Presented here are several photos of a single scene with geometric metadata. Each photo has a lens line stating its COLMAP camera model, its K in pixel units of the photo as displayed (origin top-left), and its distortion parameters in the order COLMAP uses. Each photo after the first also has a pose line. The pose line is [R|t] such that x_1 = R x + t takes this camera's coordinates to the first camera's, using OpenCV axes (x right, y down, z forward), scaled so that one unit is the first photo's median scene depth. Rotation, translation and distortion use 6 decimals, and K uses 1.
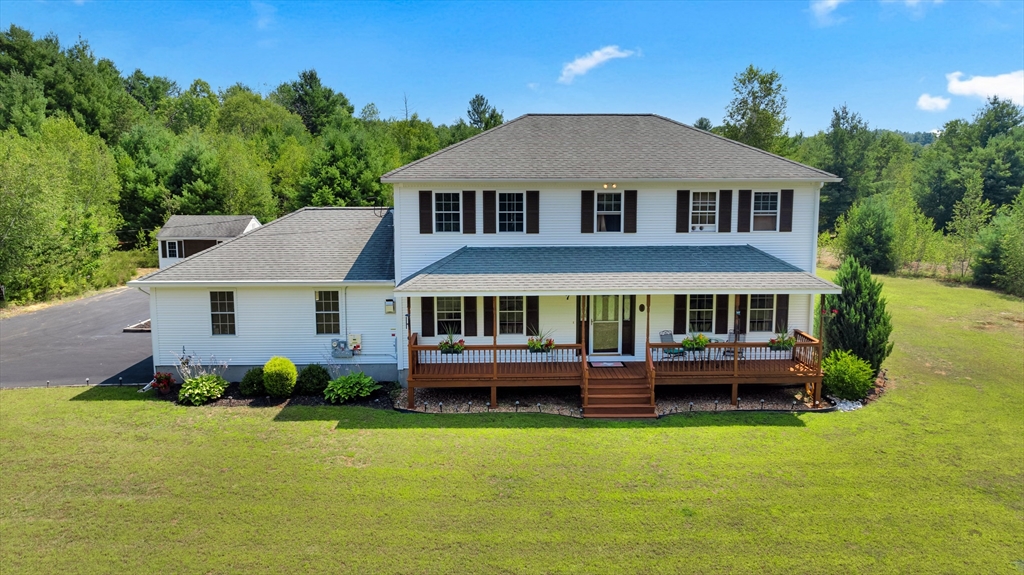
lens RADIAL K [[723.5, 0, 512.0], [0, 723.5, 287.5], [0, 0, 1]] dist [-0.003711, 0.001256]
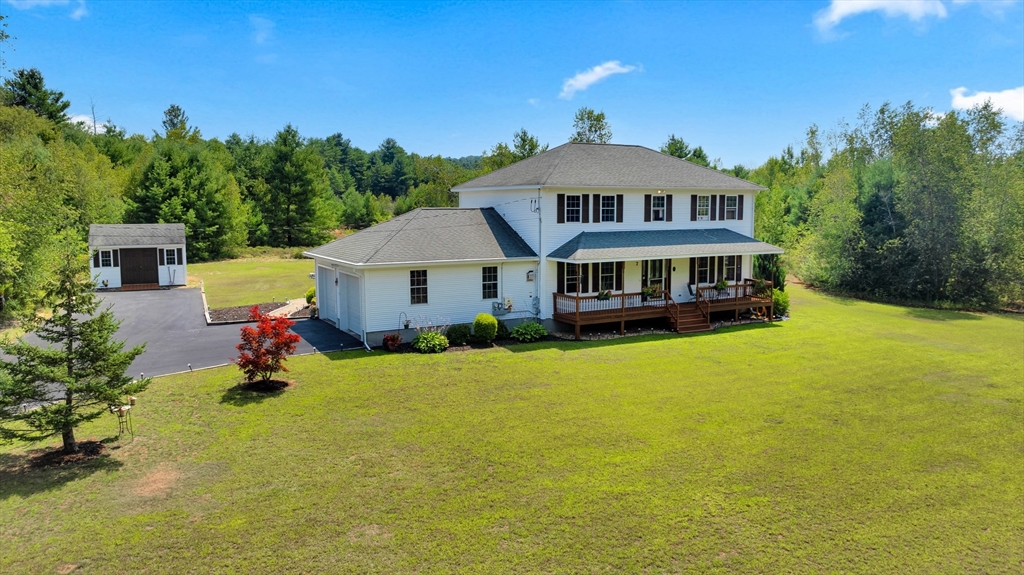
lens RADIAL K [[723.5, 0, 512.0], [0, 723.5, 287.5], [0, 0, 1]] dist [-0.003711, 0.001256]
pose [[0.882205, -0.053027, 0.467870, -0.883963], [0.064594, 0.997874, -0.008701, 0.060224], [-0.466414, 0.037898, 0.883754, -0.233025]]
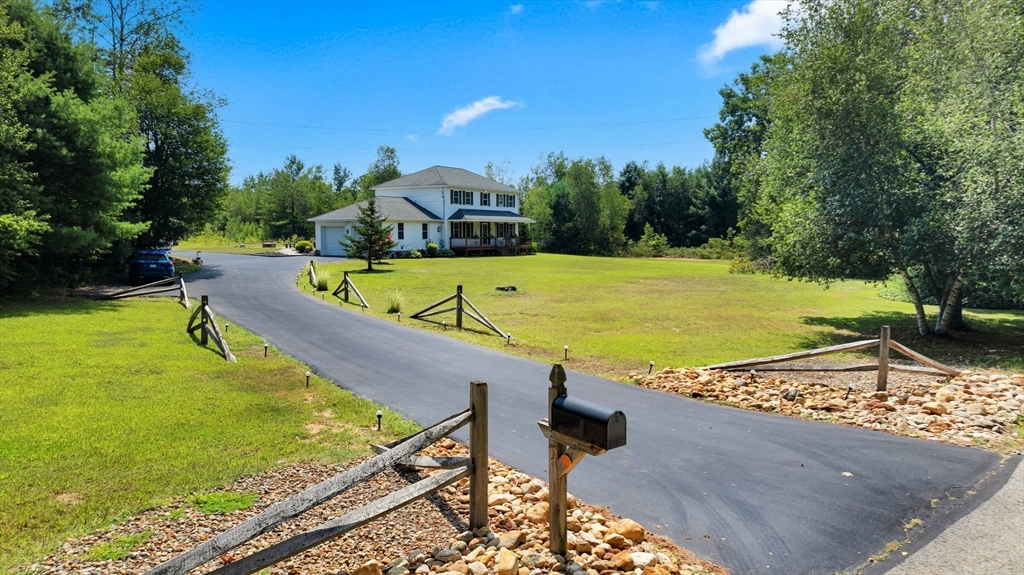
lens RADIAL K [[723.5, 0, 512.0], [0, 723.5, 287.5], [0, 0, 1]] dist [-0.003711, 0.001256]
pose [[0.546552, -0.060584, 0.835231, -2.525468], [0.113259, 0.993563, -0.002045, 0.307660], [-0.829731, 0.095715, 0.549896, -0.847207]]
